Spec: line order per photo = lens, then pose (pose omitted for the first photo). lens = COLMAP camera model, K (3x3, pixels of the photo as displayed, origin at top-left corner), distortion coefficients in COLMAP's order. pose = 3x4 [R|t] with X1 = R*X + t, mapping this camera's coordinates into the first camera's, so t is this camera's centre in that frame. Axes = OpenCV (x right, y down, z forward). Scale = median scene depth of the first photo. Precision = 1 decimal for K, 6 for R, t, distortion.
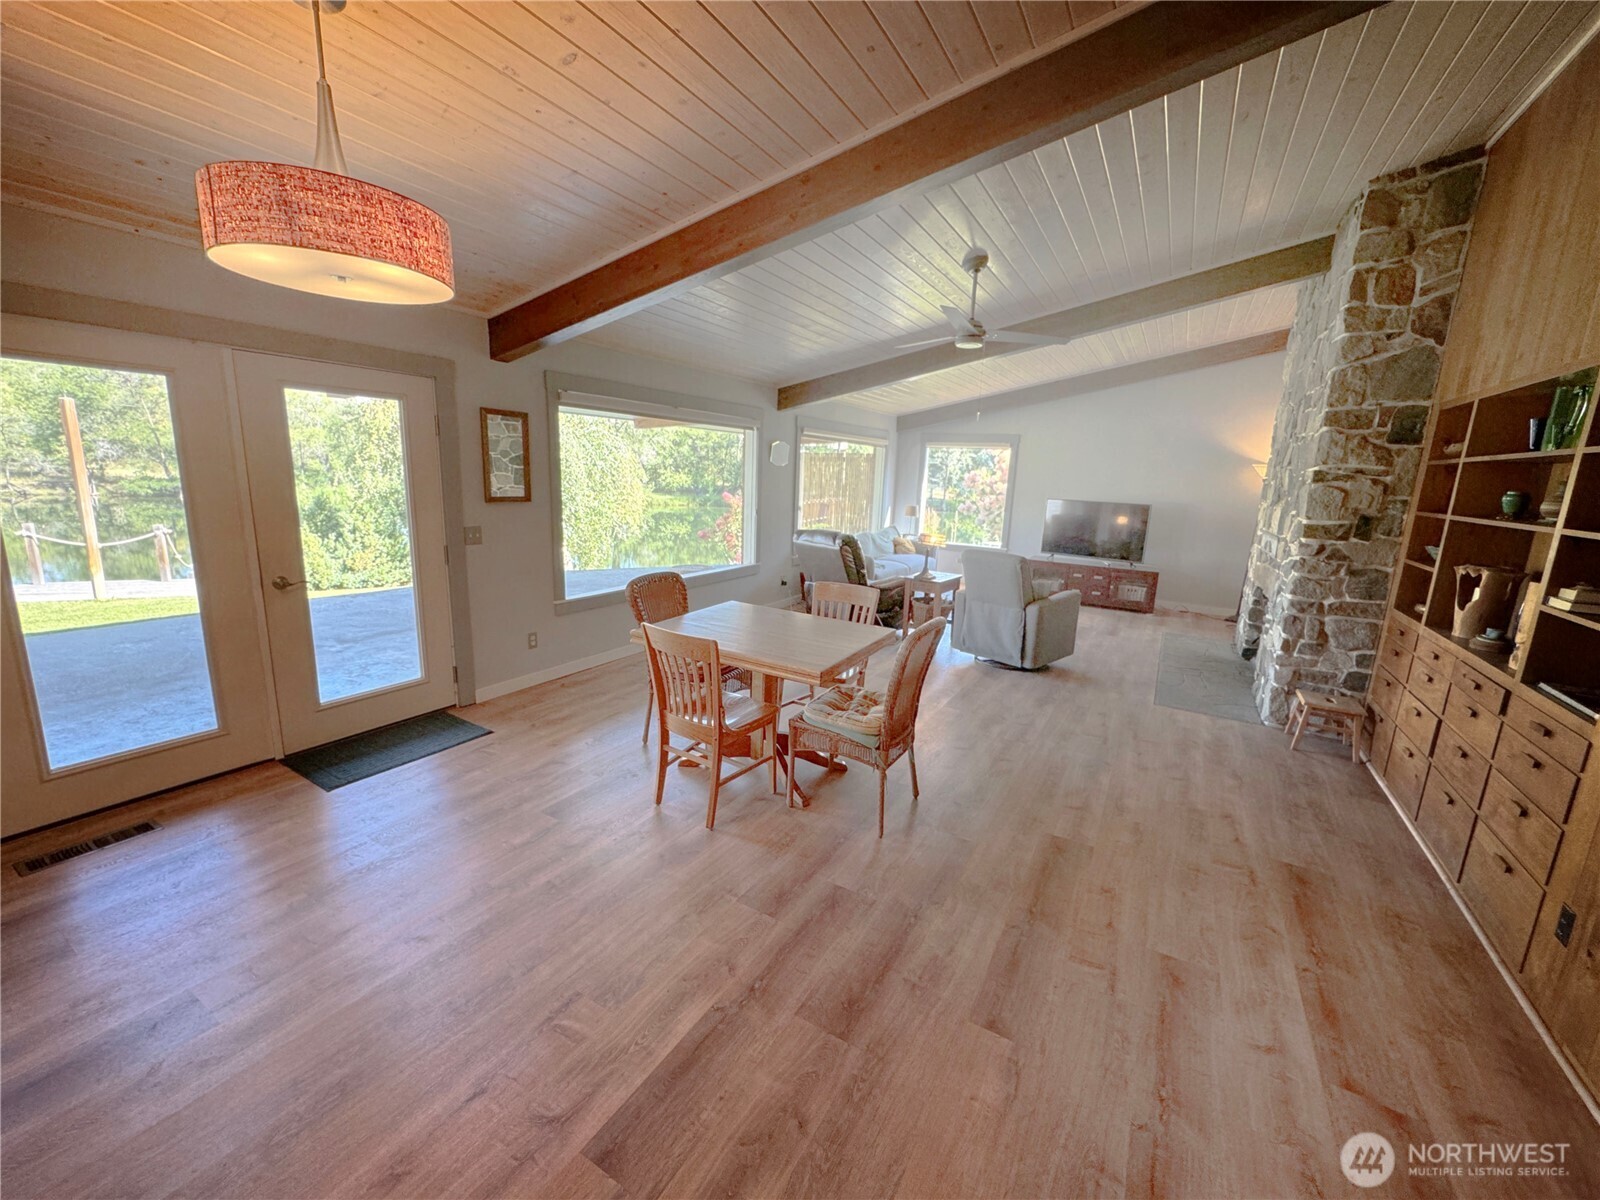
lens RADIAL K [[637.3, 0, 799.2], [0, 637.3, 598.6], [0, 0, 1]] dist [-0.002094, 0.000005]
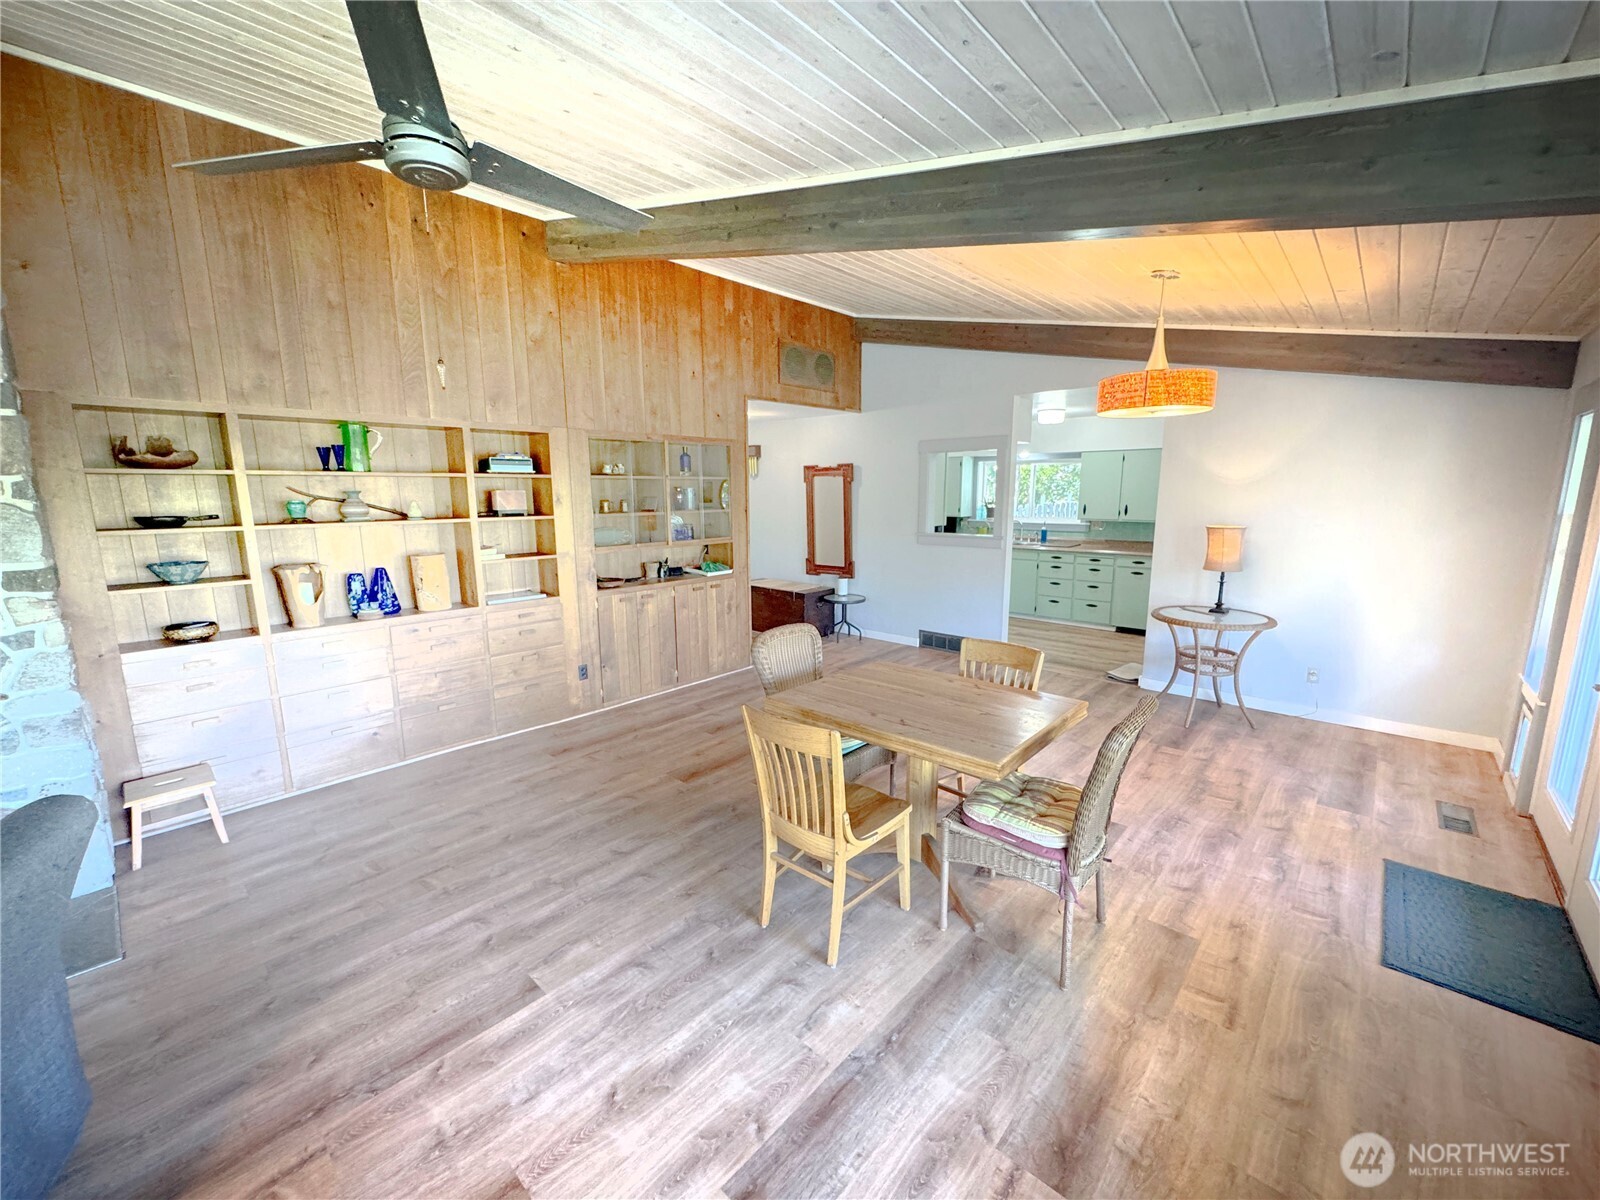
lens RADIAL K [[640.9, 0, 802.0], [0, 640.9, 596.6], [0, 0, 1]] dist [-0.001467, -0.000206]
pose [[-0.978107, -0.066659, 0.197140, -0.040243], [0.009380, 0.932227, 0.361751, -0.307791], [-0.207893, 0.355680, -0.911192, 1.421083]]
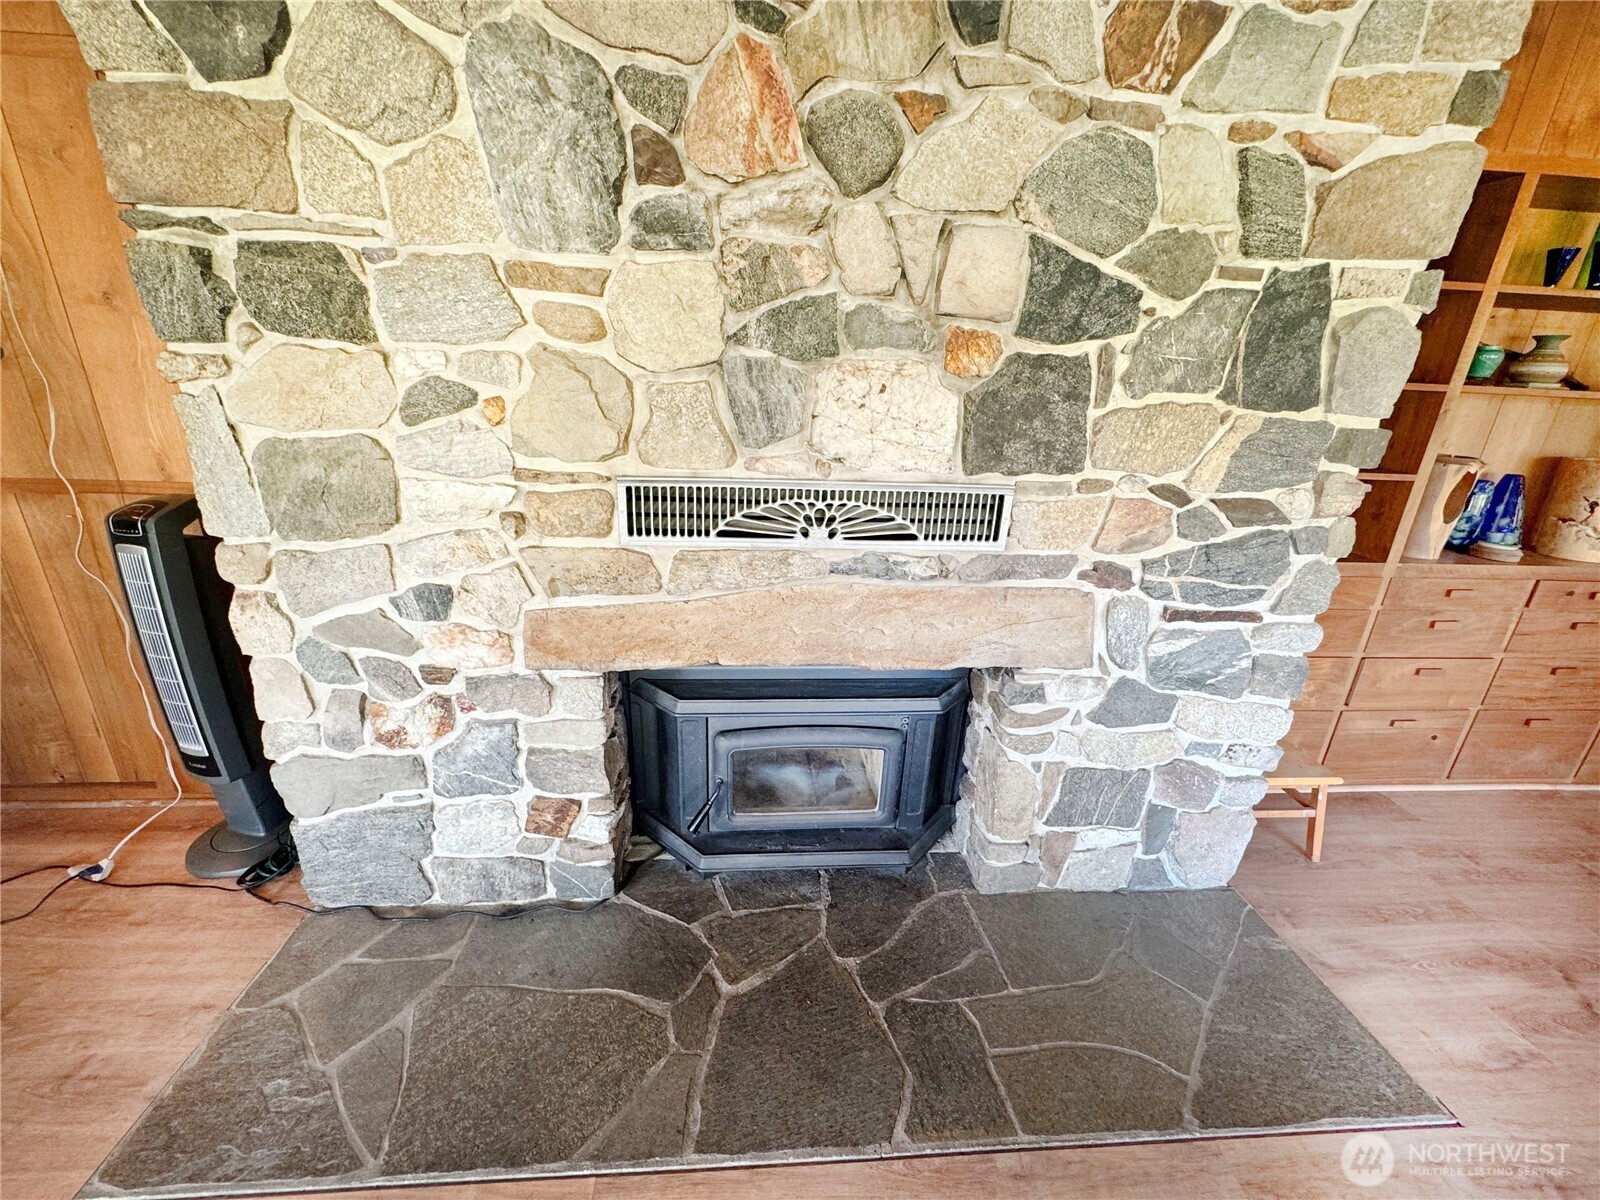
lens RADIAL K [[637.3, 0, 799.2], [0, 637.3, 598.6], [0, 0, 1]] dist [-0.002094, 0.000005]
pose [[-0.564765, -0.336545, 0.753510, 0.676754], [0.102243, 0.877498, 0.468555, -0.239629], [-0.818894, 0.341664, -0.461171, 1.489200]]
